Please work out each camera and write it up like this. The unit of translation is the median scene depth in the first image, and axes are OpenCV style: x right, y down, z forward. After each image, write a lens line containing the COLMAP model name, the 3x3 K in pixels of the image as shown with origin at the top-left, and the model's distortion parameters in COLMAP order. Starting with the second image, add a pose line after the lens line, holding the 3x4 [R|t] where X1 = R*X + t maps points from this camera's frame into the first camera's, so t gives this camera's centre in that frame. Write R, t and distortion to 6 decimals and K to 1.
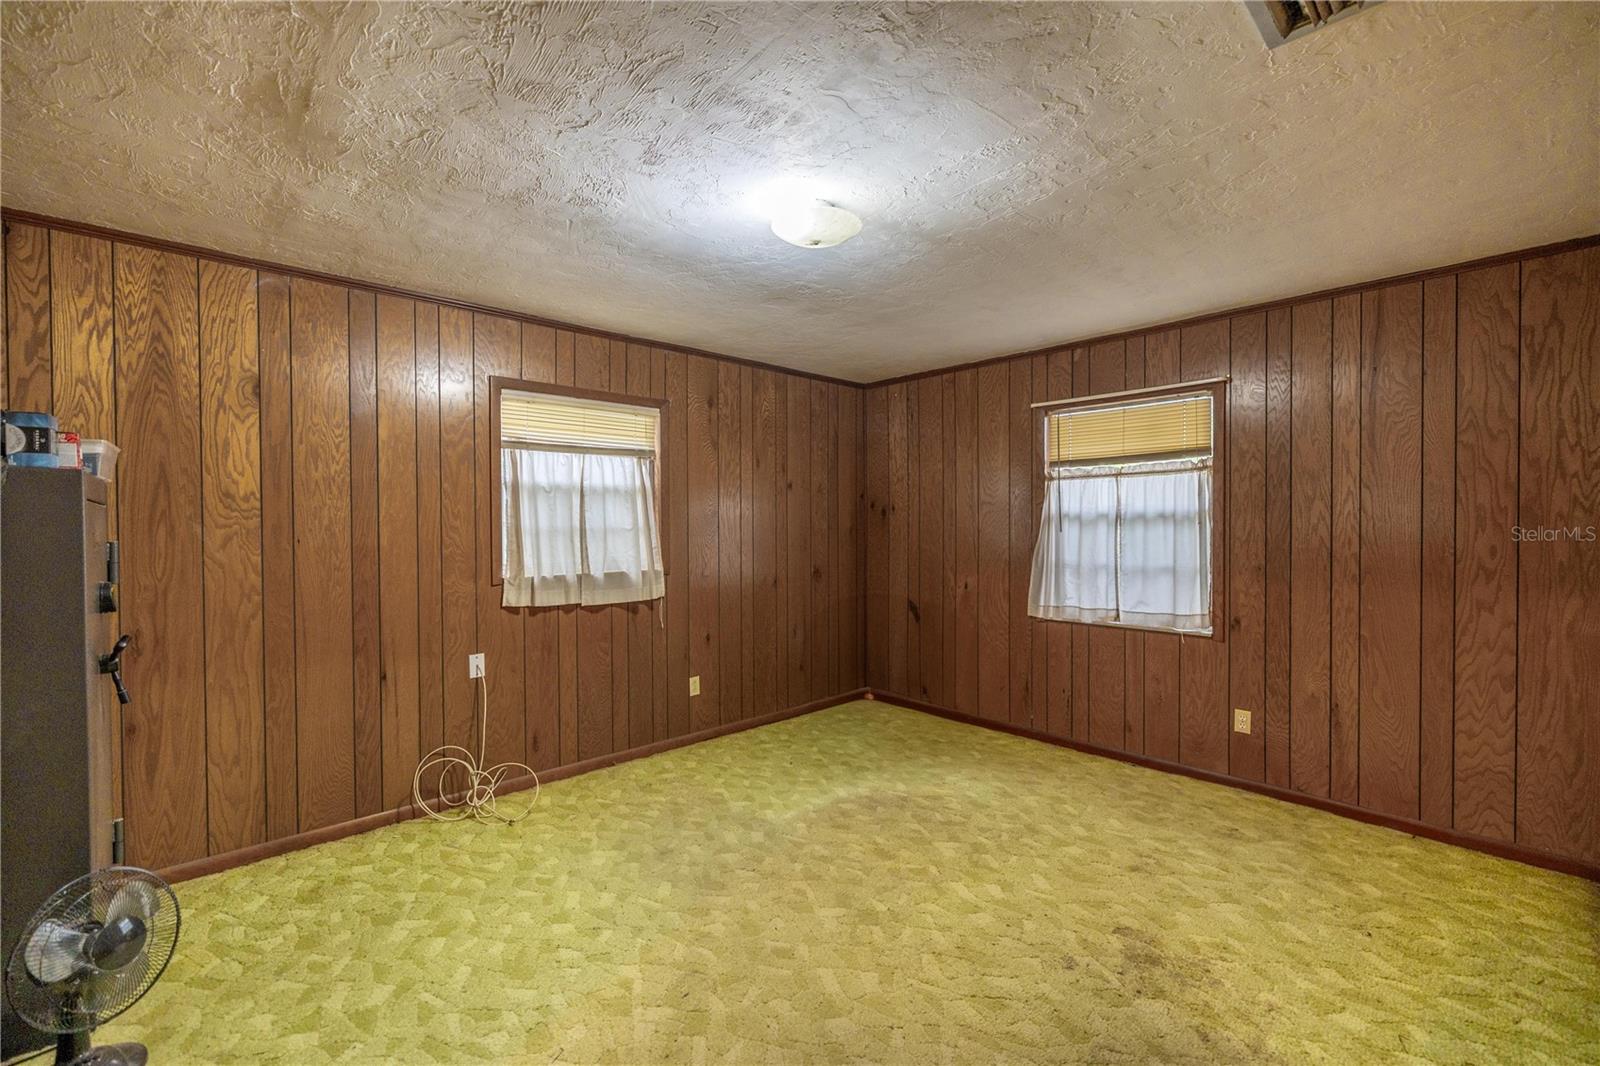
lens RADIAL K [[669.2, 0, 799.8], [0, 669.2, 530.5], [0, 0, 1]] dist [0.003427, -0.000376]
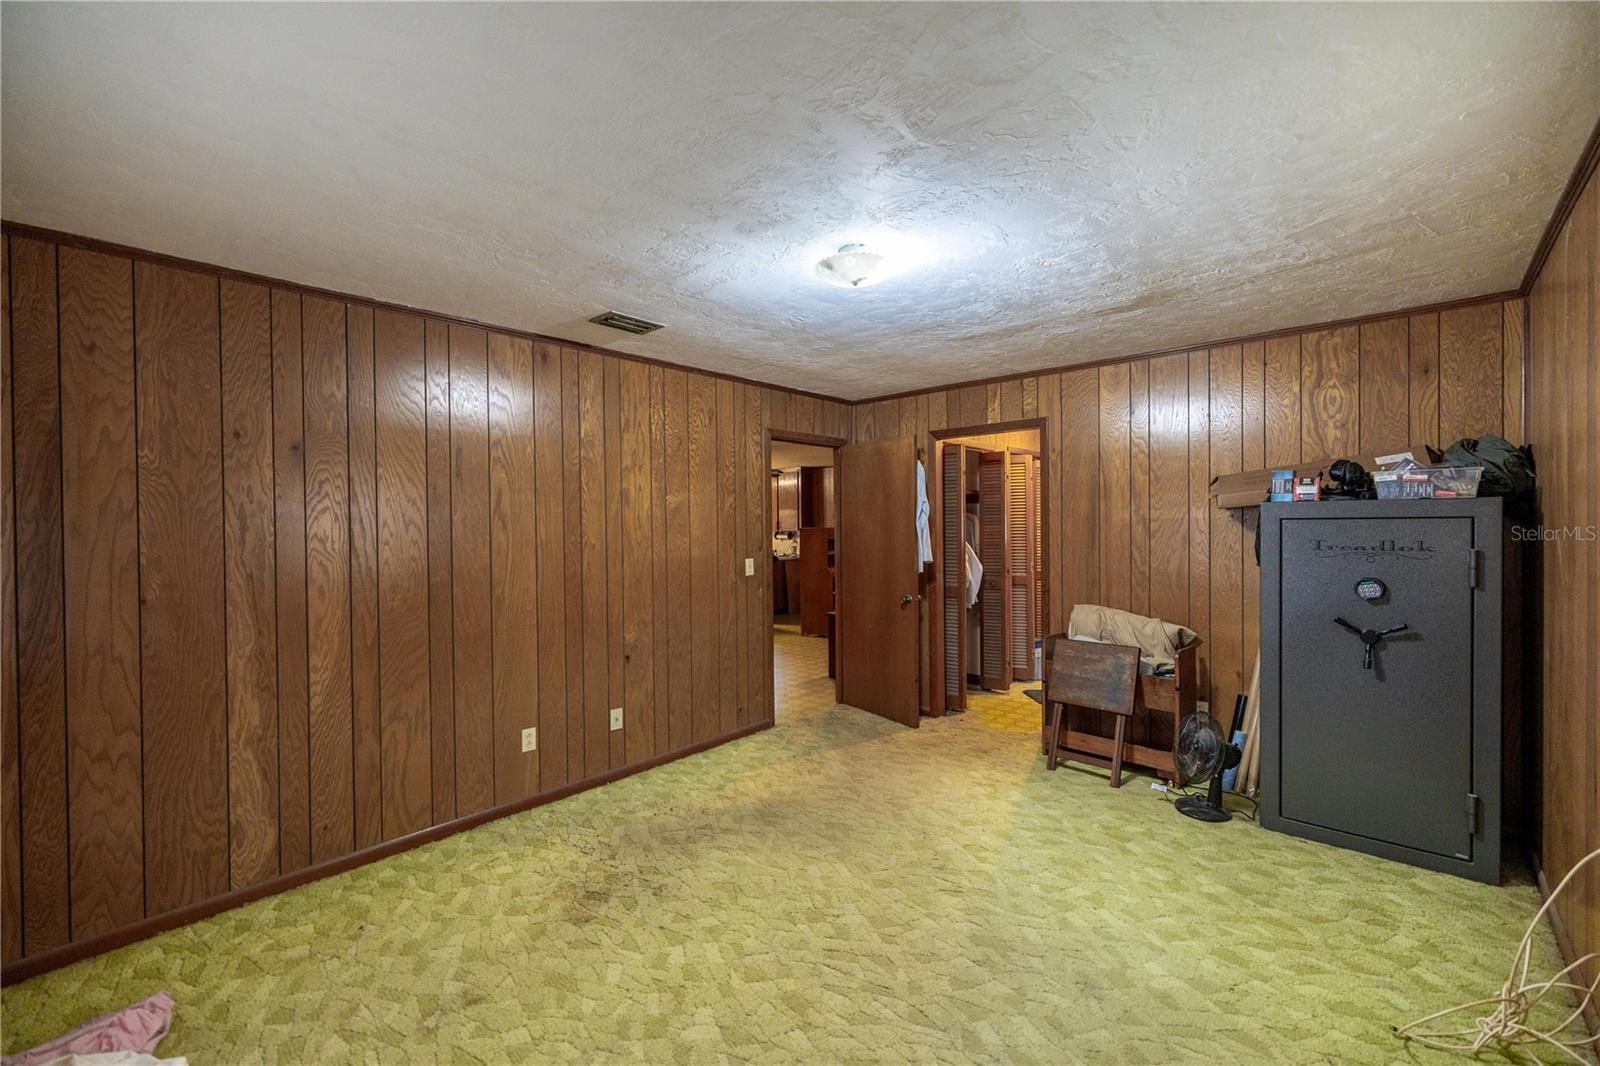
lens RADIAL K [[669.2, 0, 799.4], [0, 669.2, 534.4], [0, 0, 1]] dist [0.003427, -0.000376]
pose [[-0.996270, 0.016304, -0.084733, 0.207215], [0.014462, 0.999647, 0.022307, -0.051227], [0.085067, 0.020998, -0.996154, 2.040978]]
